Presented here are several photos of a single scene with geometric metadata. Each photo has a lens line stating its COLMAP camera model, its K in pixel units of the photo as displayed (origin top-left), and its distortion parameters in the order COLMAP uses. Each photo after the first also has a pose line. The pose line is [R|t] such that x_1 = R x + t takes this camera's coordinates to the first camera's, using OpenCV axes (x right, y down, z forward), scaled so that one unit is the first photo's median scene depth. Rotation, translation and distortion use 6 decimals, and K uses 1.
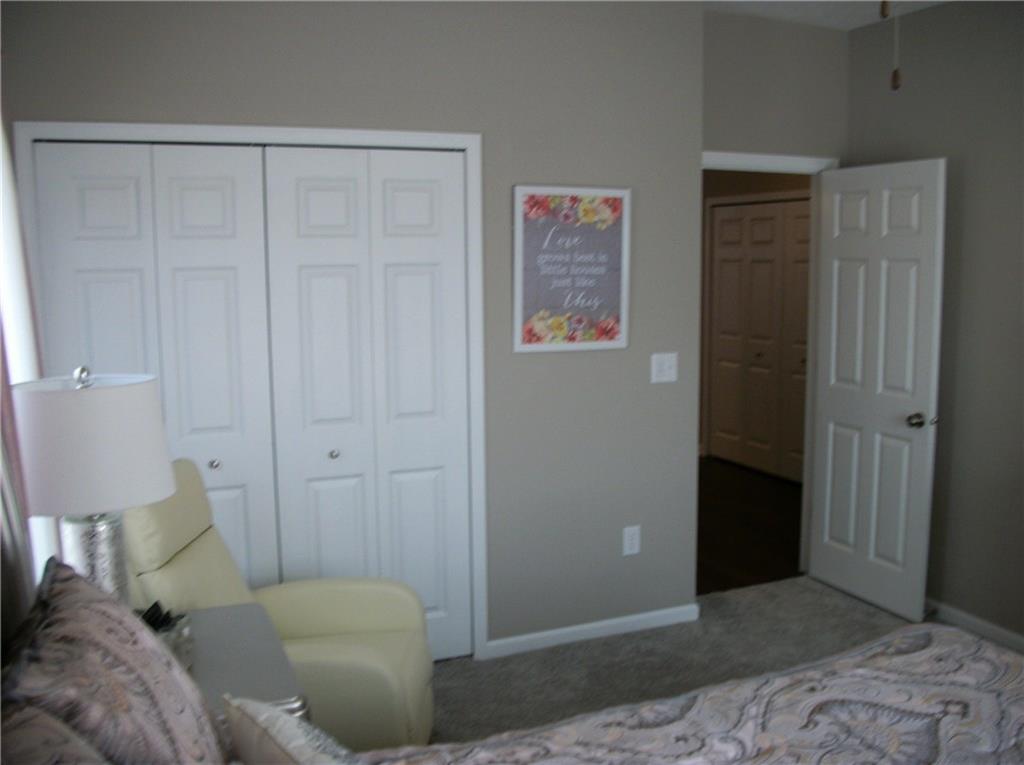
lens RADIAL K [[987.0, 0, 515.5], [0, 987.0, 392.4], [0, 0, 1]] dist [-0.112650, 0.000000]
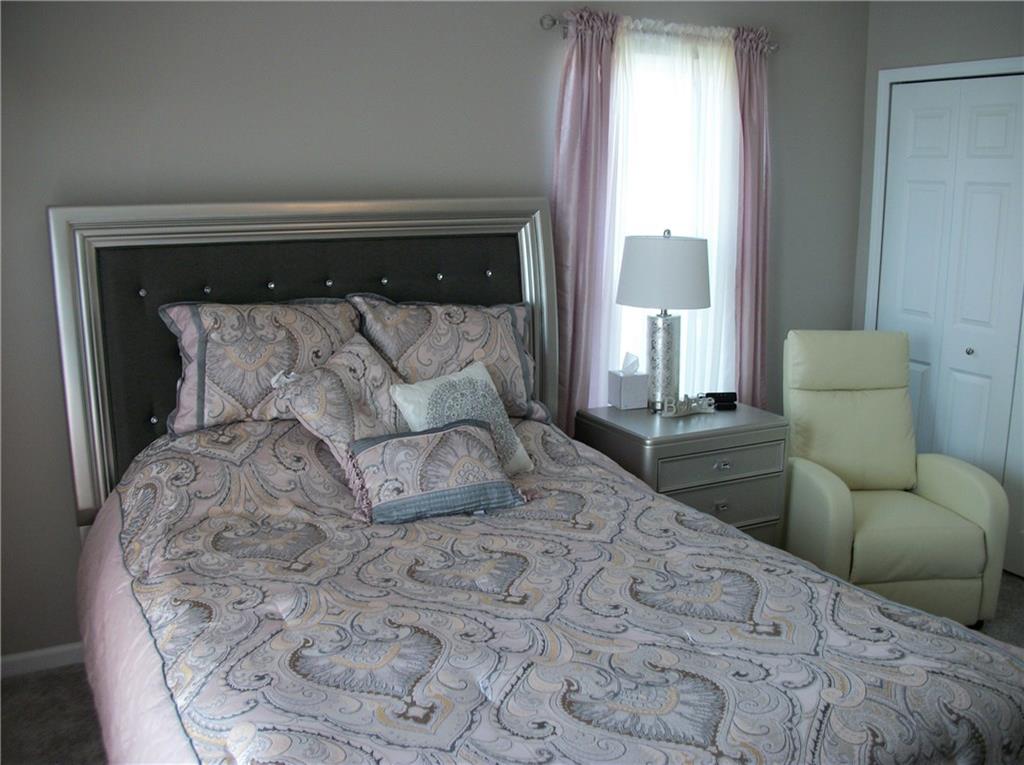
lens RADIAL K [[987.0, 0, 513.3], [0, 987.0, 381.9], [0, 0, 1]] dist [-0.112650, 0.000000]
pose [[0.064304, 0.218080, -0.973810, 0.717101], [-0.140904, 0.968038, 0.207483, -0.048376], [0.987933, 0.123872, 0.092977, 0.317328]]
